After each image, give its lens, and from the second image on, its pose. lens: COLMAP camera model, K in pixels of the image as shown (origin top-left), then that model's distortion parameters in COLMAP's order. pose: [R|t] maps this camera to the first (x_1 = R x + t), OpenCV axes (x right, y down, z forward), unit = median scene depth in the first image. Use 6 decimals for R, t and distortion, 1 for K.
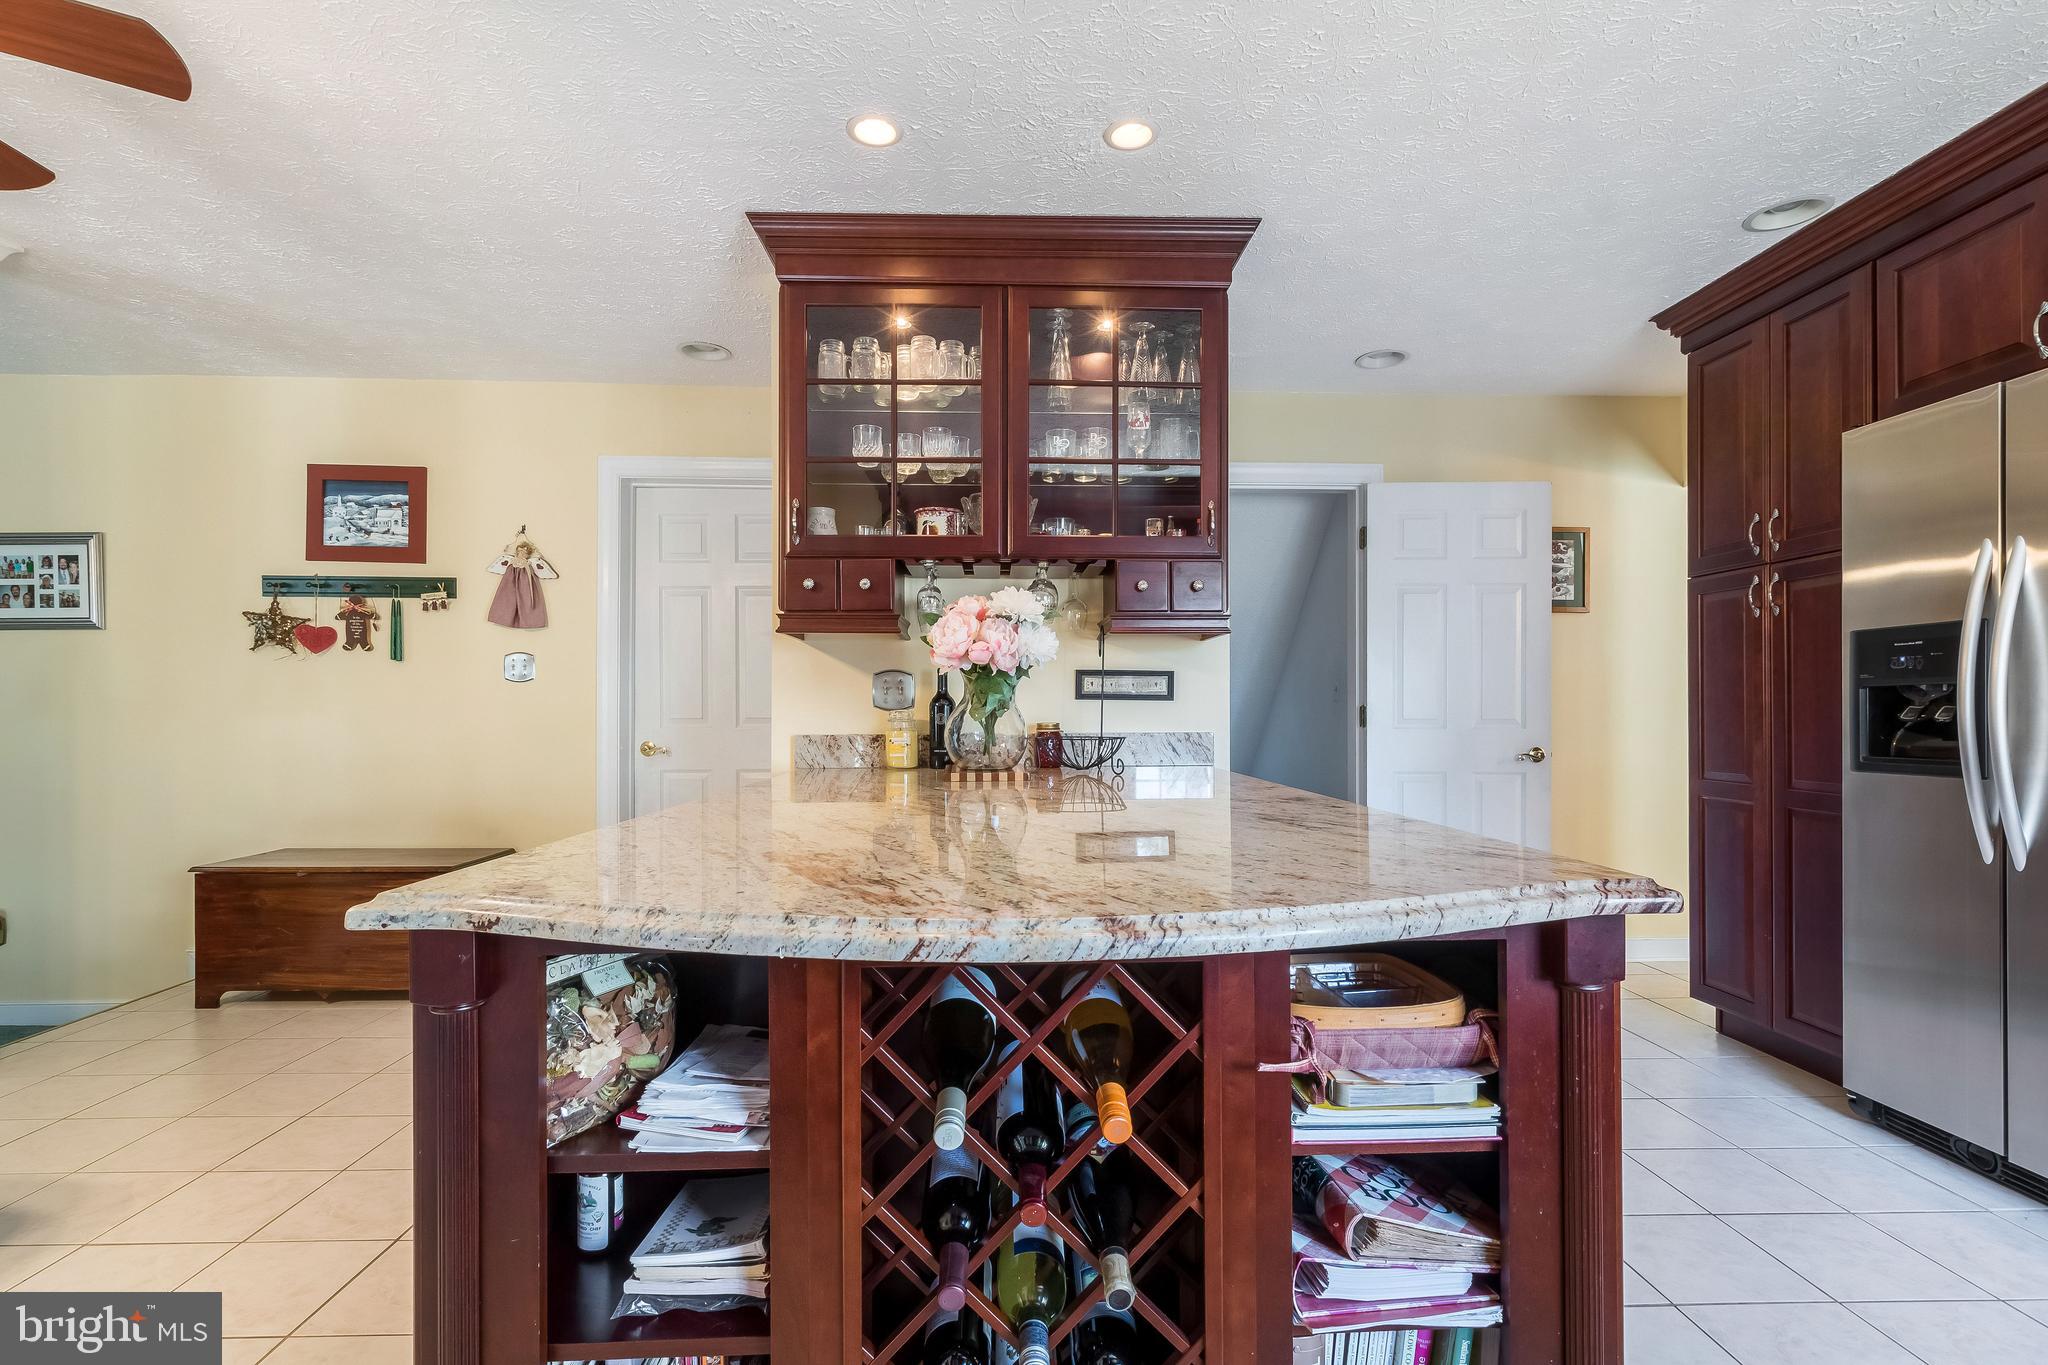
lens RADIAL K [[999.7, 0, 958.1], [0, 999.7, 712.4], [0, 0, 1]] dist [0.001266, 0.000371]
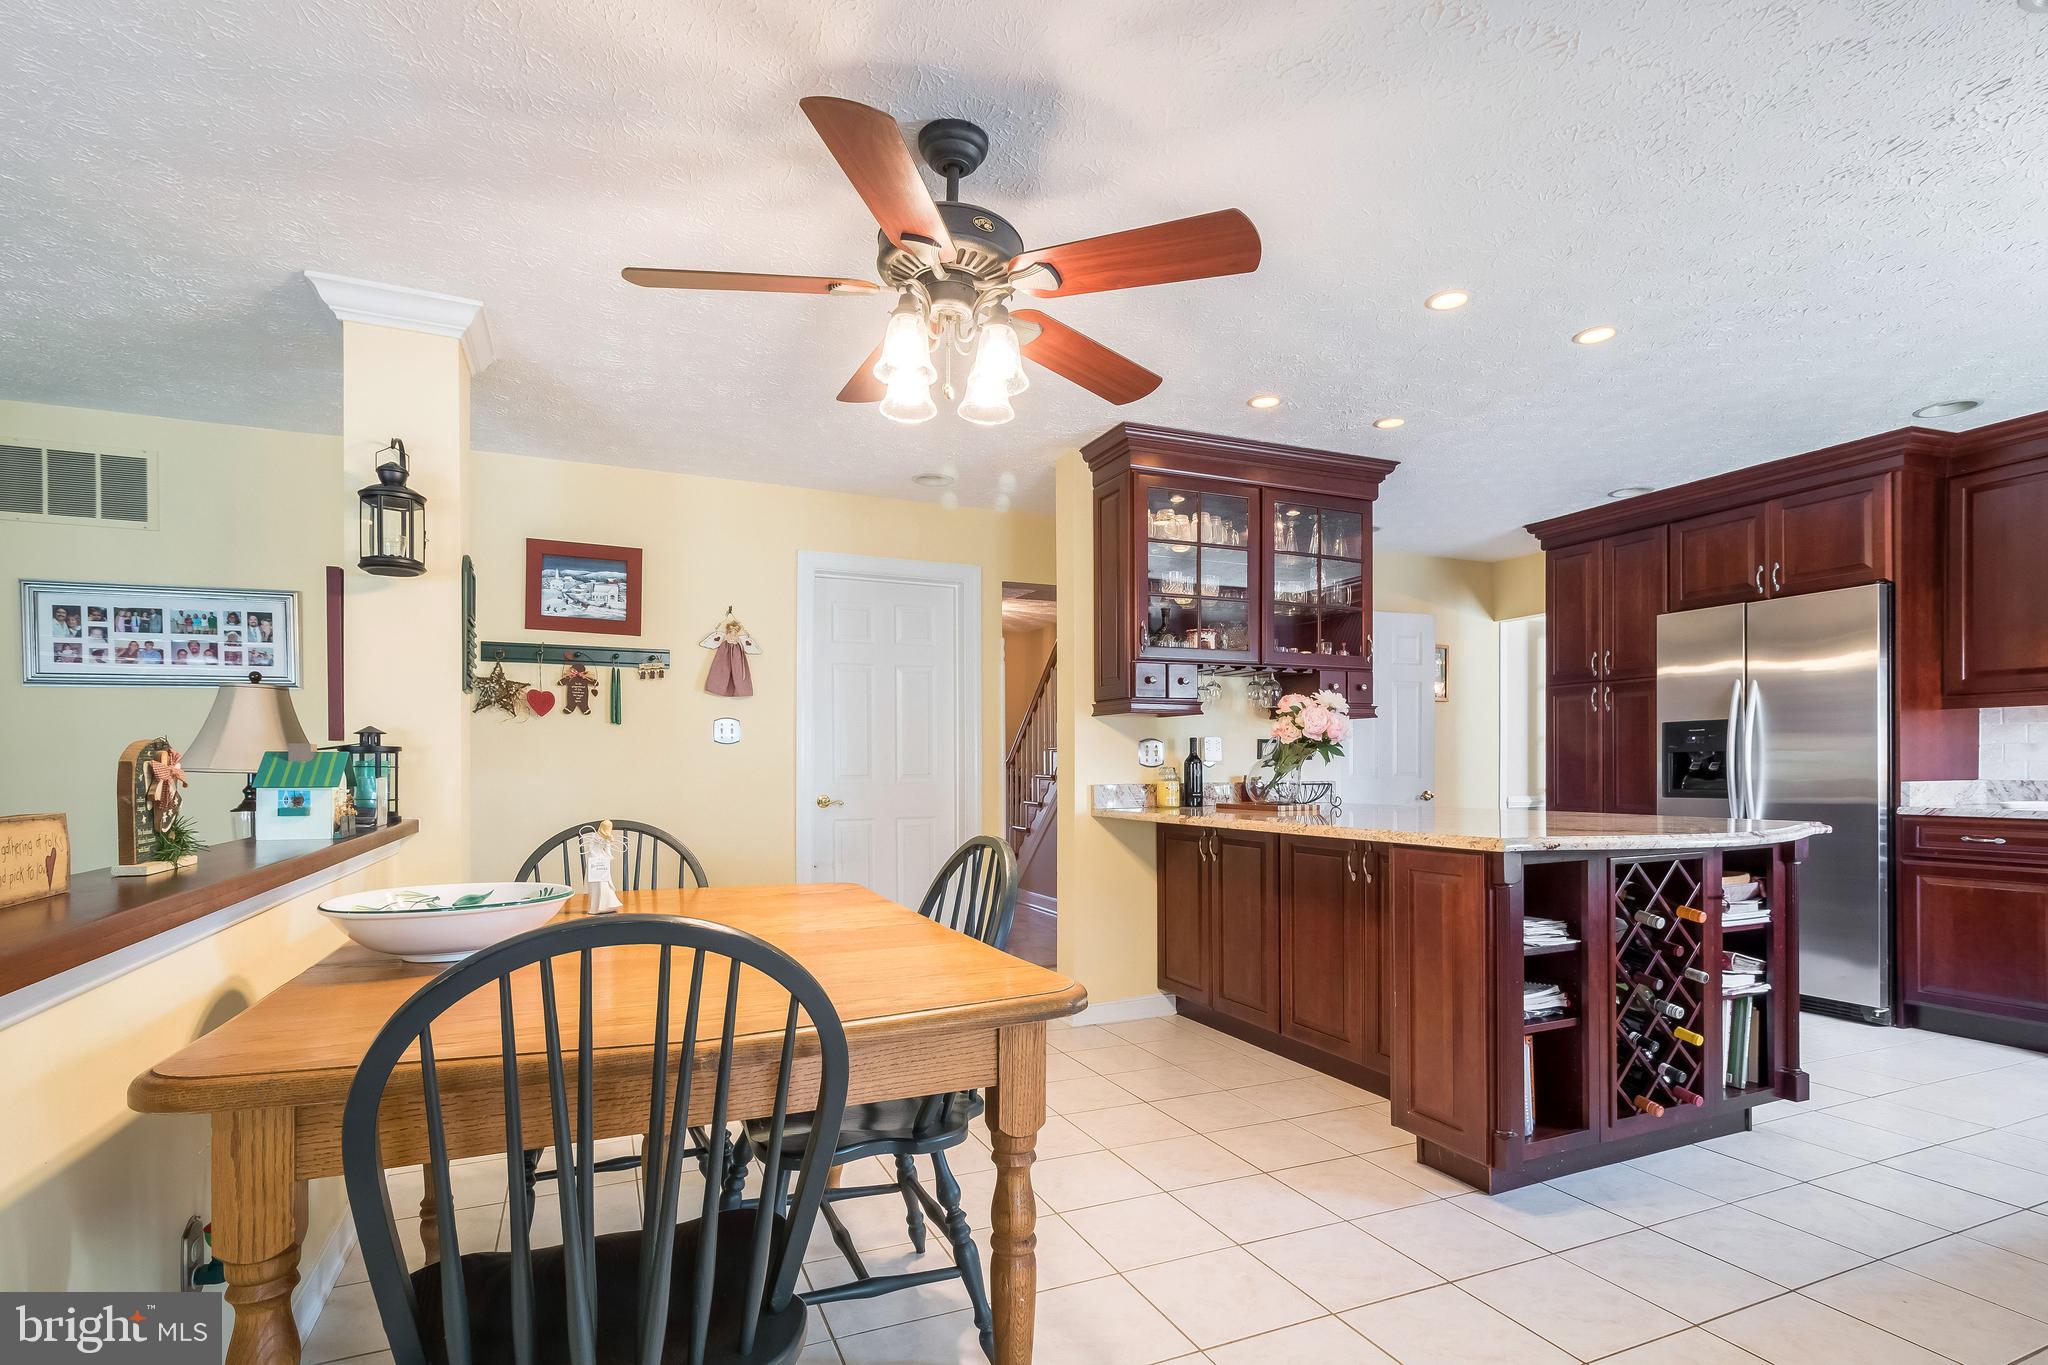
lens RADIAL K [[999.7, 0, 1023.9], [0, 999.7, 781.1], [0, 0, 1]] dist [0.001266, 0.000371]
pose [[0.930334, -0.008693, 0.366610, -0.553522], [0.005392, 0.999935, 0.010028, 0.002141], [-0.366674, -0.007352, 0.930321, -0.184351]]
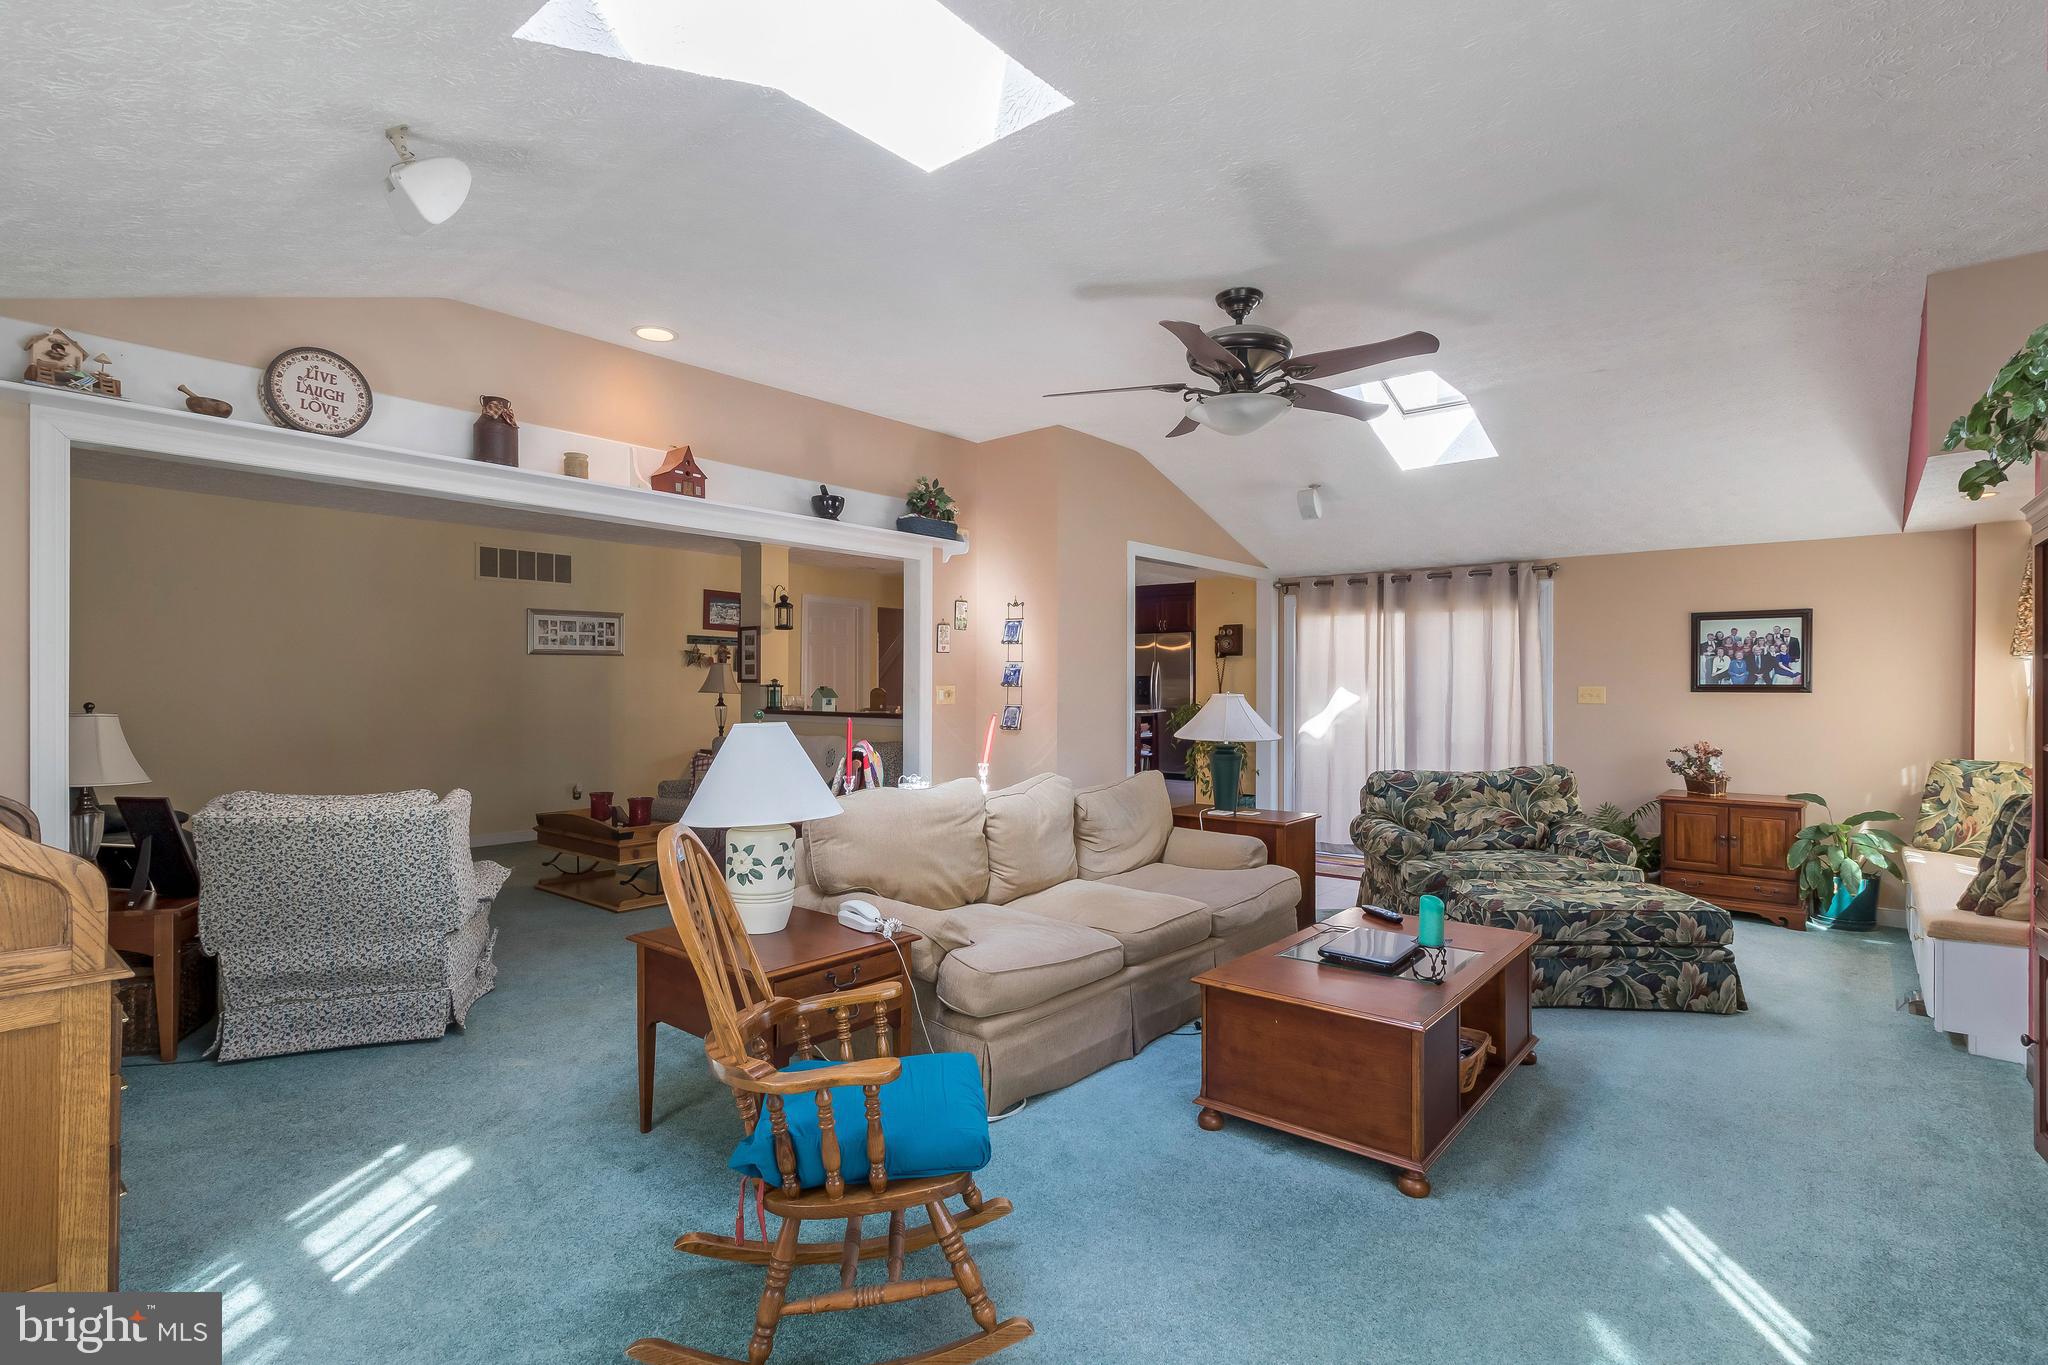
lens RADIAL K [[999.7, 0, 1062.9], [0, 999.7, 664.7], [0, 0, 1]] dist [0.001266, 0.000371]
pose [[0.641619, 0.020832, 0.766741, -1.949727], [-0.005038, 0.999724, -0.022946, -0.016897], [-0.767007, 0.010860, 0.641547, -1.207861]]
